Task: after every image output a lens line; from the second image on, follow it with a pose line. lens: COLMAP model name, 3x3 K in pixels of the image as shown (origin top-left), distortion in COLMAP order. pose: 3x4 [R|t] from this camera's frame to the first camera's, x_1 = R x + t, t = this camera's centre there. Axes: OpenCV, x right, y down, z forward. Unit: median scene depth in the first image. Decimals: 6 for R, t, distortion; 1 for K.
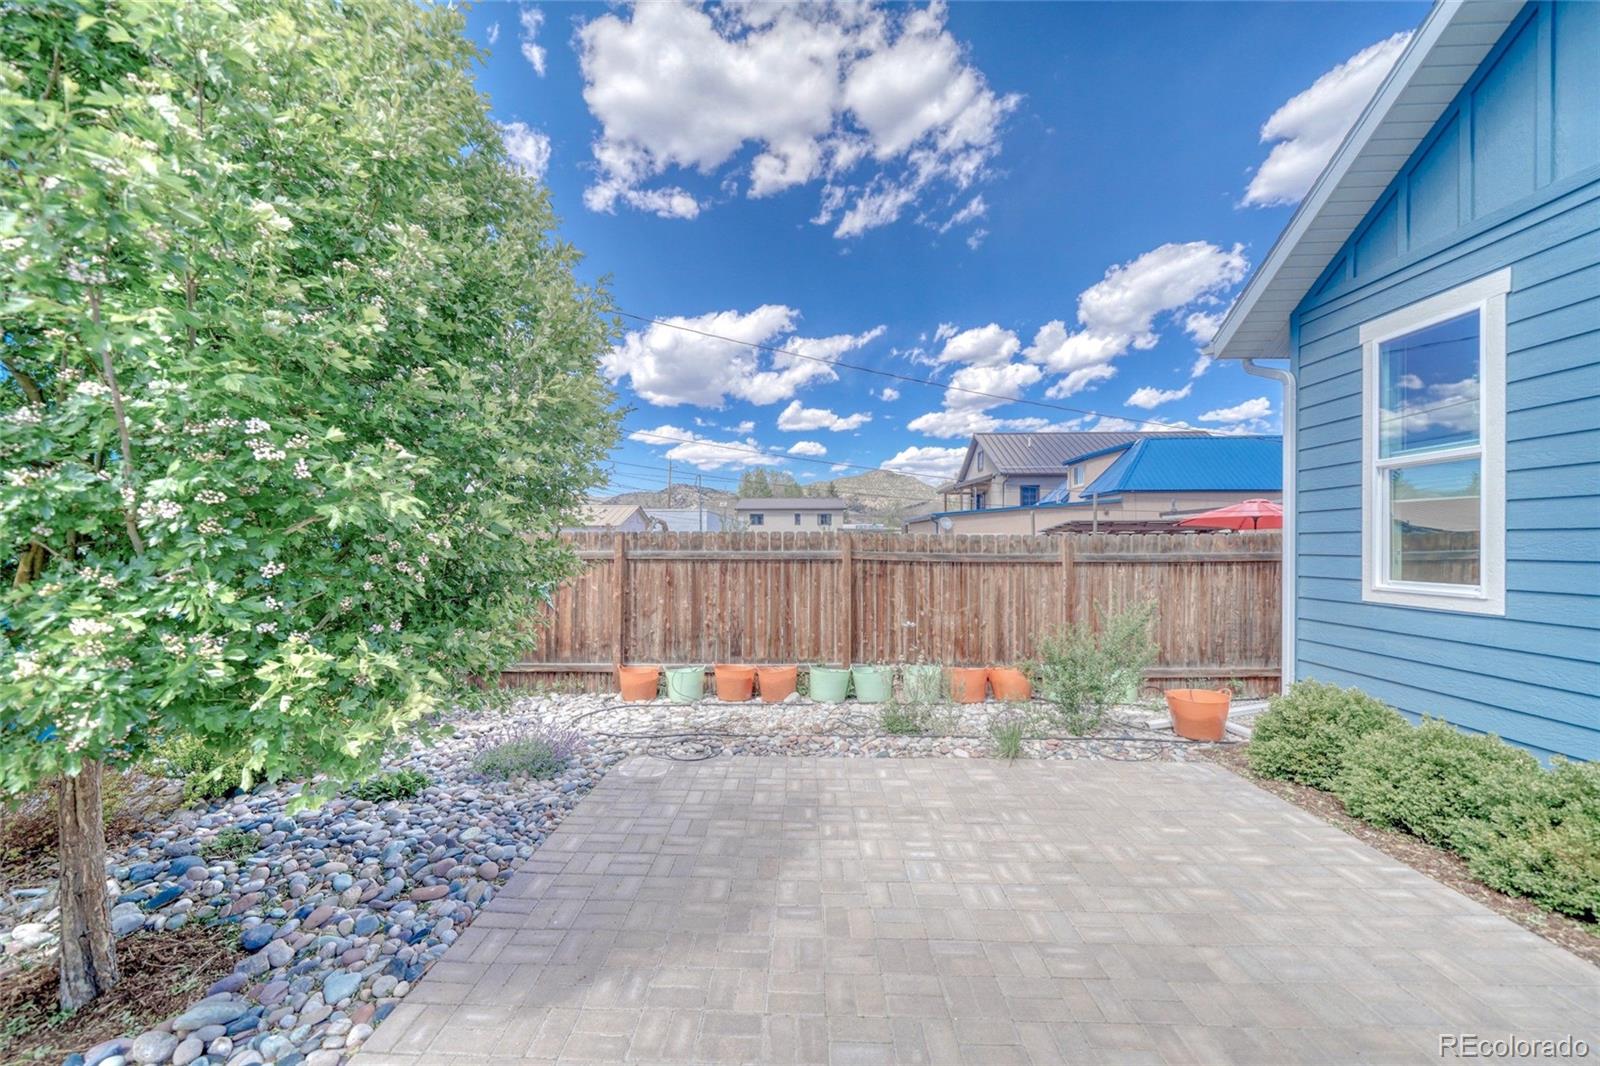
lens RADIAL K [[613.1, 0, 794.1], [0, 613.1, 546.7], [0, 0, 1]] dist [-0.001053, -0.000233]
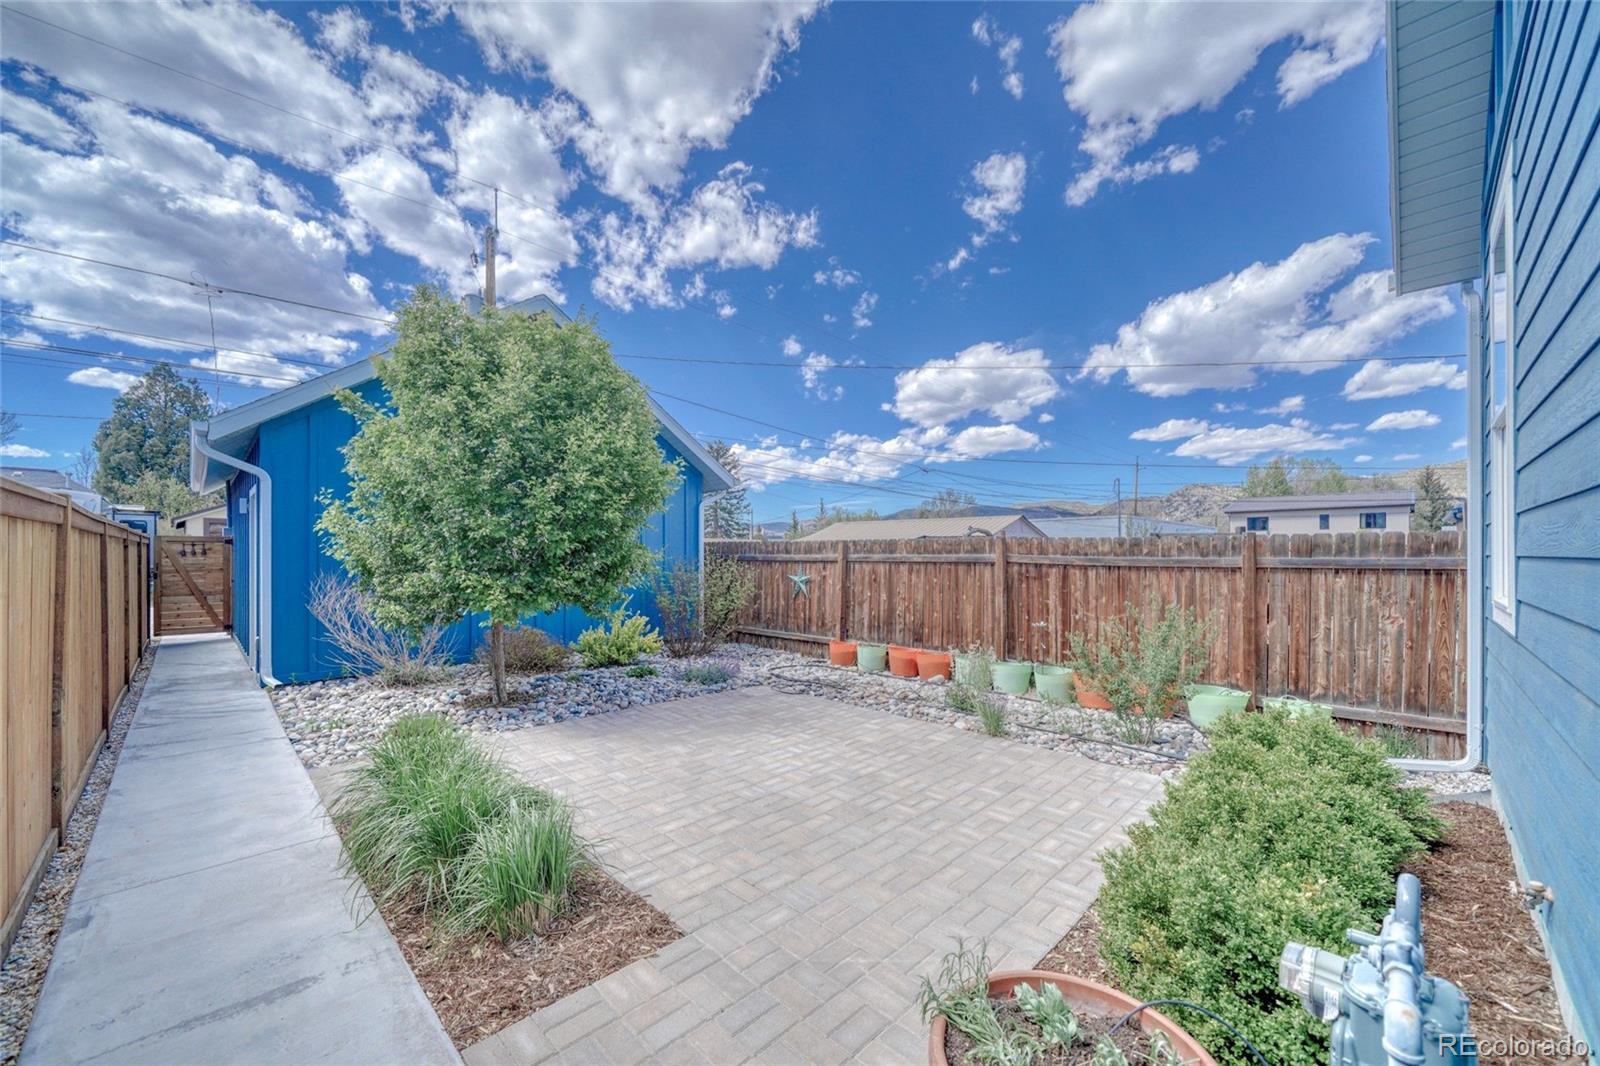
lens RADIAL K [[615.1, 0, 790.1], [0, 615.1, 554.5], [0, 0, 1]] dist [-0.001741, -0.000163]
pose [[0.718636, -0.000755, -0.695386, 0.573233], [-0.003514, 0.999983, -0.004718, 0.013412], [0.695378, 0.005834, 0.718621, -0.043677]]
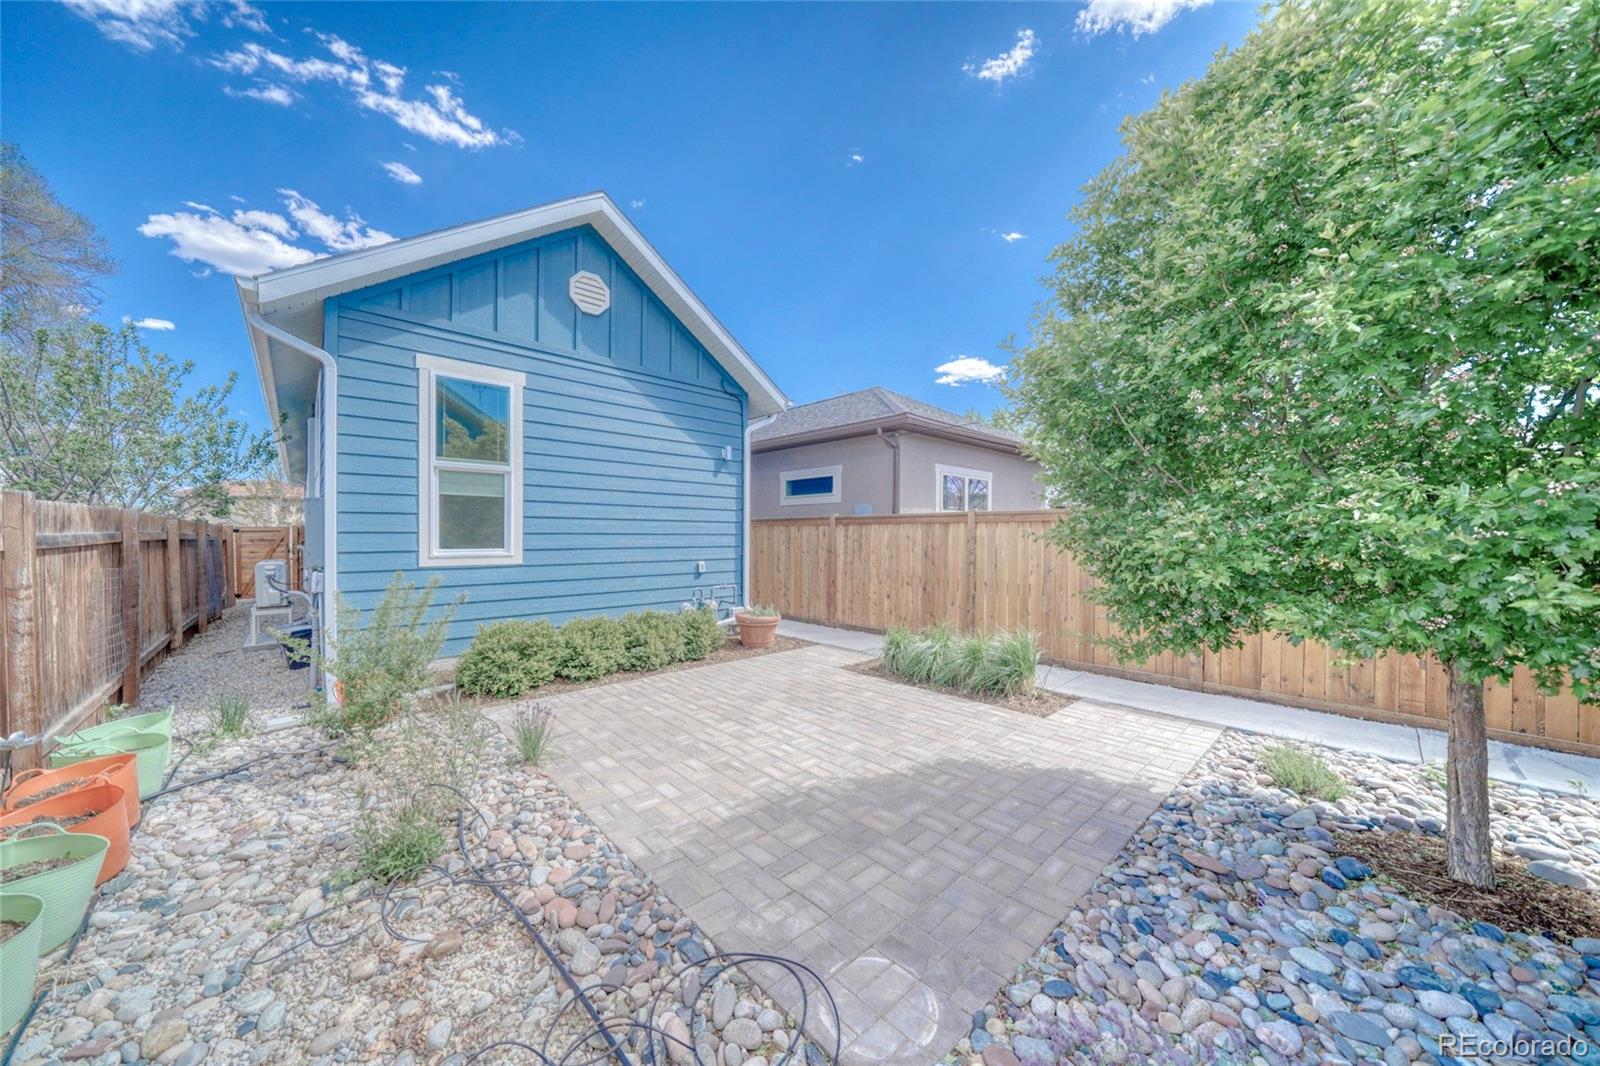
lens RADIAL K [[548.7, 0, 791.4], [0, 548.7, 534.0], [0, 0, 1]] dist [-0.003171, 0.000131]
pose [[-0.685630, -0.002374, 0.727947, -0.310587], [0.000864, 0.999991, 0.004074, 0.010307], [-0.727950, 0.003422, -0.685622, 0.836738]]
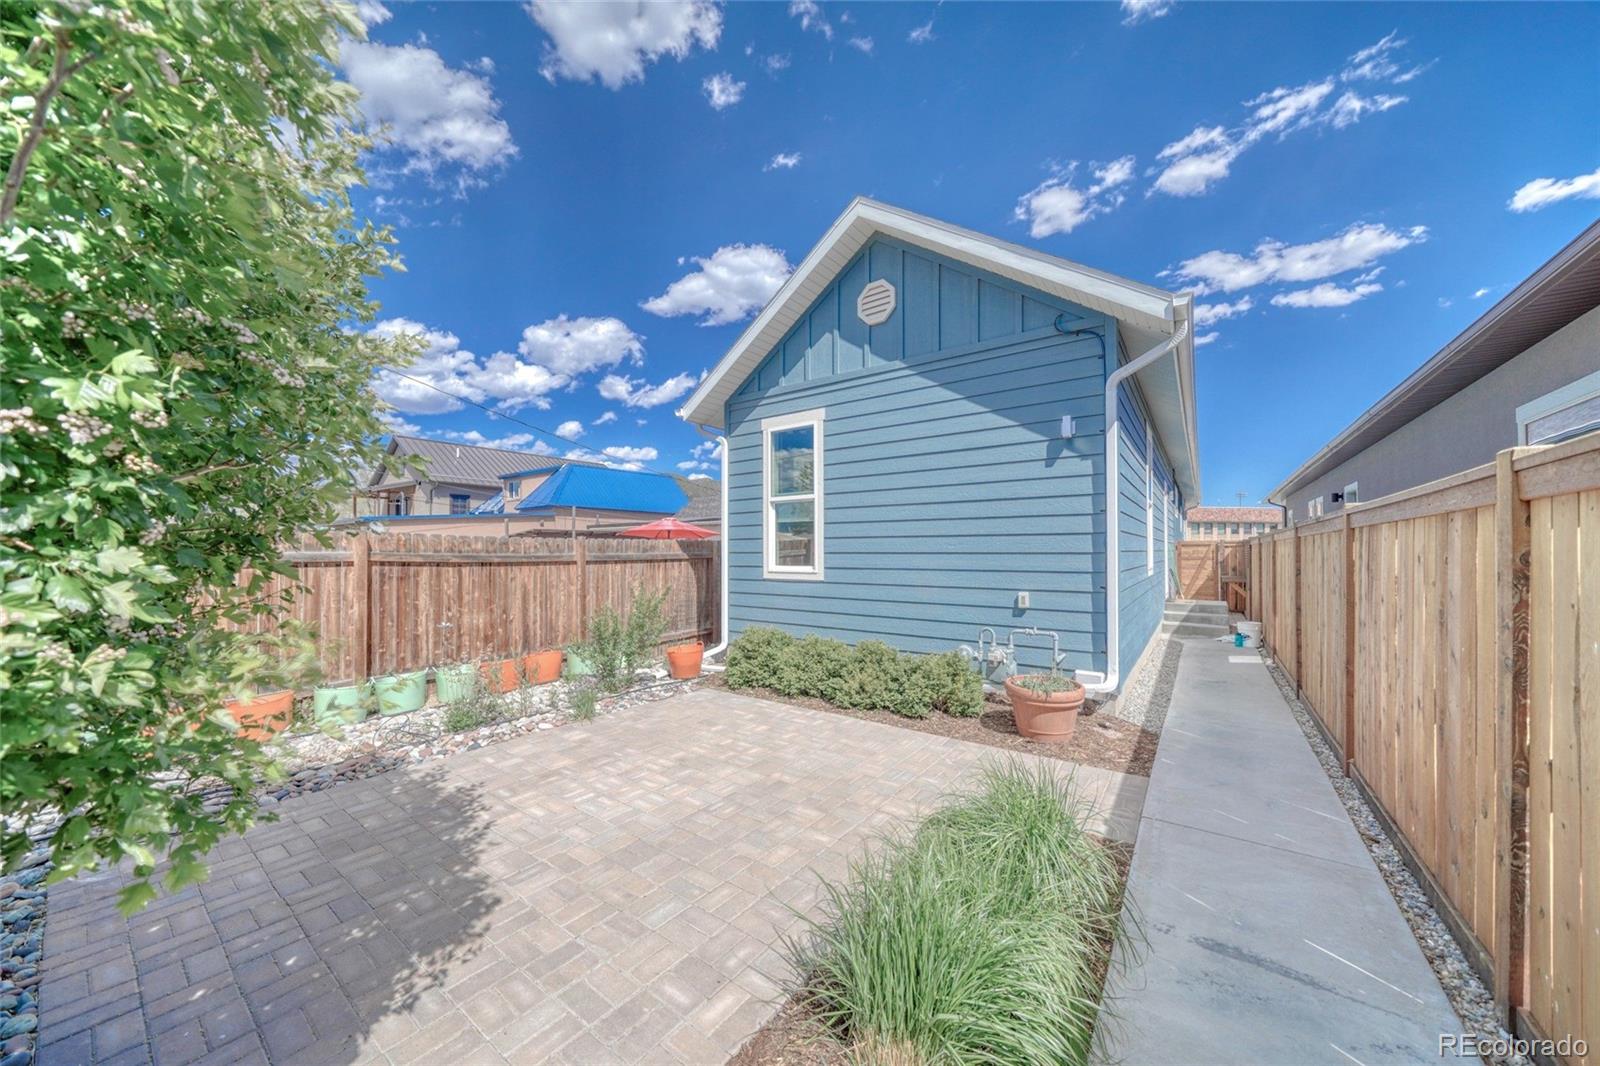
lens RADIAL K [[550.1, 0, 793.6], [0, 550.1, 541.2], [0, 0, 1]] dist [-0.007466, -0.000027]
pose [[0.582218, 0.014261, 0.812907, -0.196352], [0.007282, 0.999715, -0.022754, 0.013823], [-0.813000, 0.019167, 0.581948, 0.017094]]
